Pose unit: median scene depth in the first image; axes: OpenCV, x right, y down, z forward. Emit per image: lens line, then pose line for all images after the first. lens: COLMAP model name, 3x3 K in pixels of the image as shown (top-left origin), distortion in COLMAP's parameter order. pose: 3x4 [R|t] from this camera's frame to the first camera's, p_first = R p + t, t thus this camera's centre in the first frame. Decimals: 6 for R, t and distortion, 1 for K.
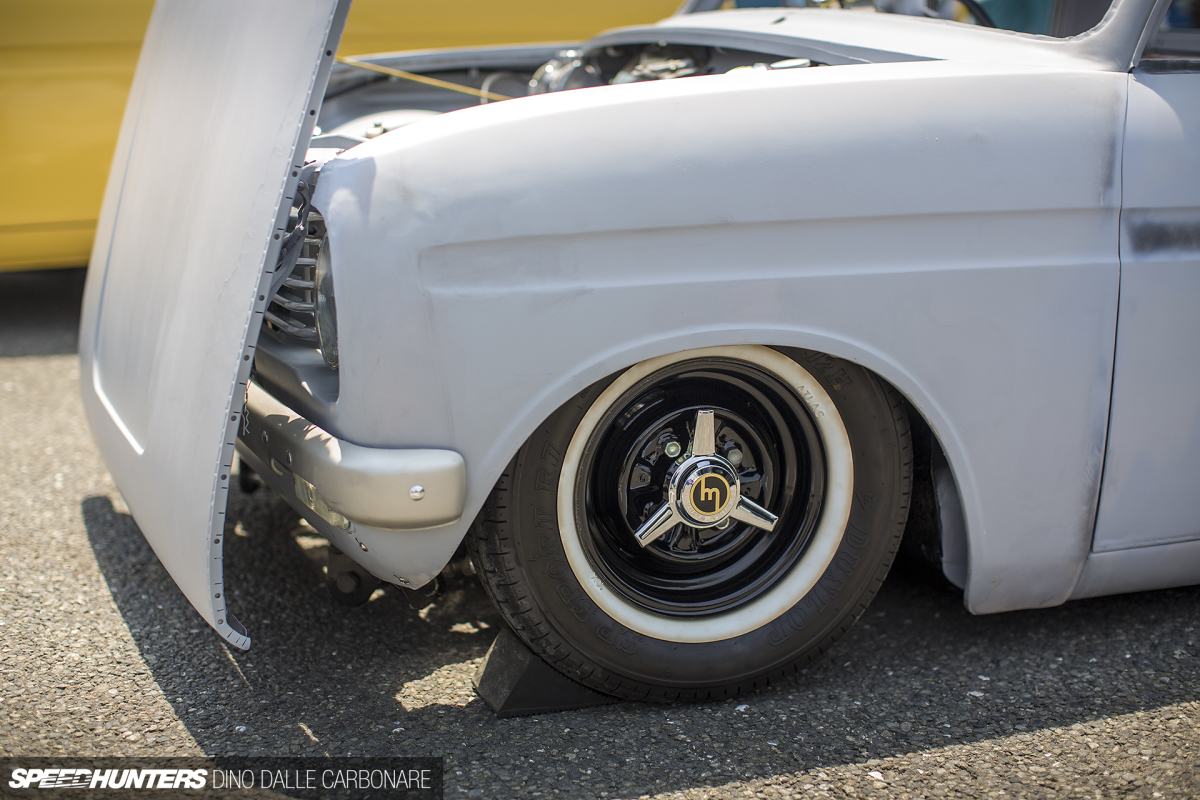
lens RADIAL K [[1735.7, 0, 600.0], [0, 1735.7, 400.0], [0, 0, 1]] dist [-0.127750, 0.067323]
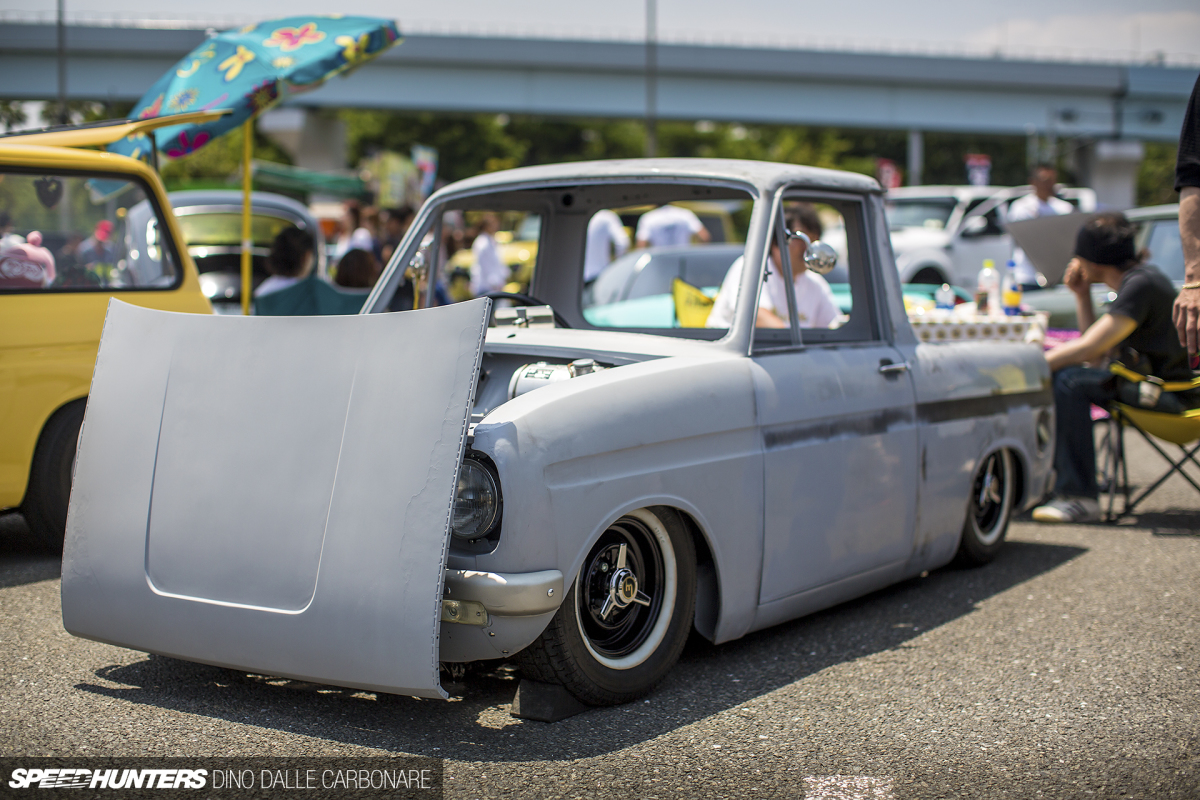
lens RADIAL K [[1735.7, 0, 600.0], [0, 1735.7, 400.0], [0, 0, 1]] dist [-0.127750, 0.067323]
pose [[0.834755, -0.056757, 0.547689, -0.979848], [0.138900, 0.984211, -0.109710, 0.054917], [-0.532814, 0.167654, 0.829458, -0.589794]]
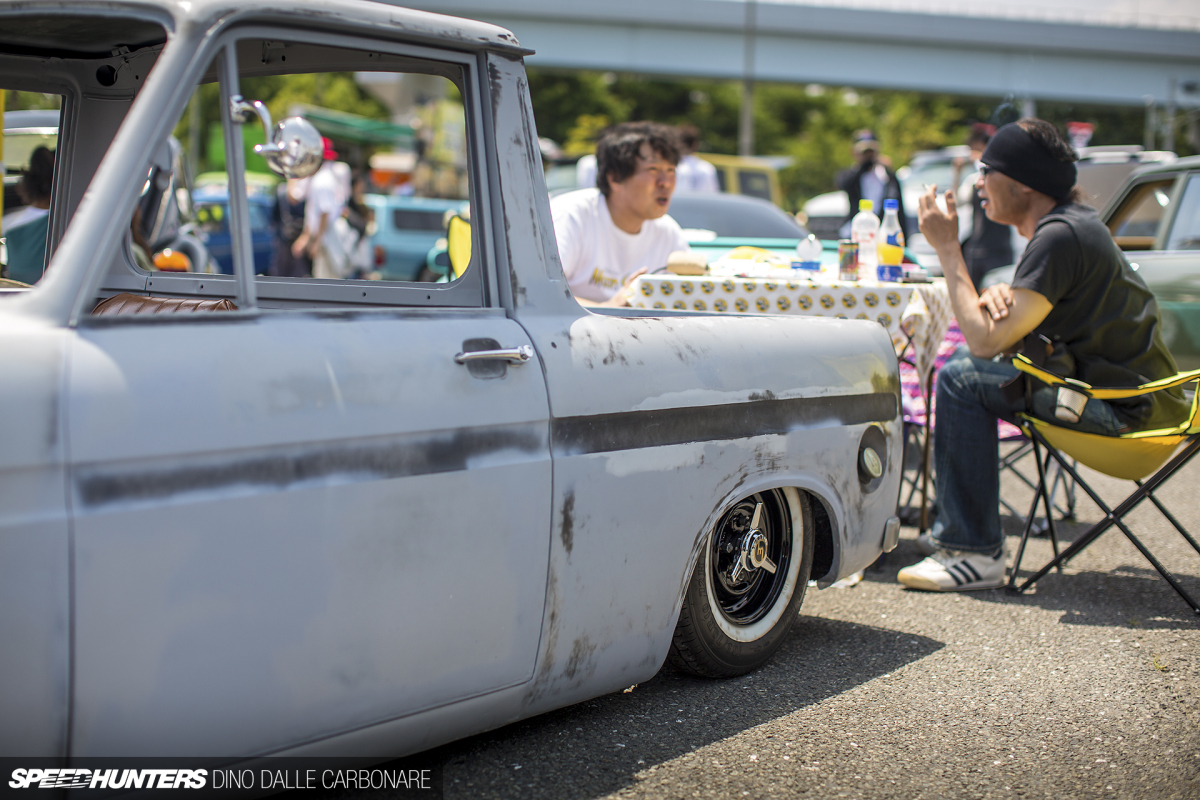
lens RADIAL K [[1735.7, 0, 600.0], [0, 1735.7, 400.0], [0, 0, 1]] dist [-0.127750, 0.067323]
pose [[0.871160, -0.038036, 0.489524, 0.085841], [0.098013, 0.990400, -0.097471, -0.019818], [-0.481118, 0.132893, 0.866525, -0.037723]]
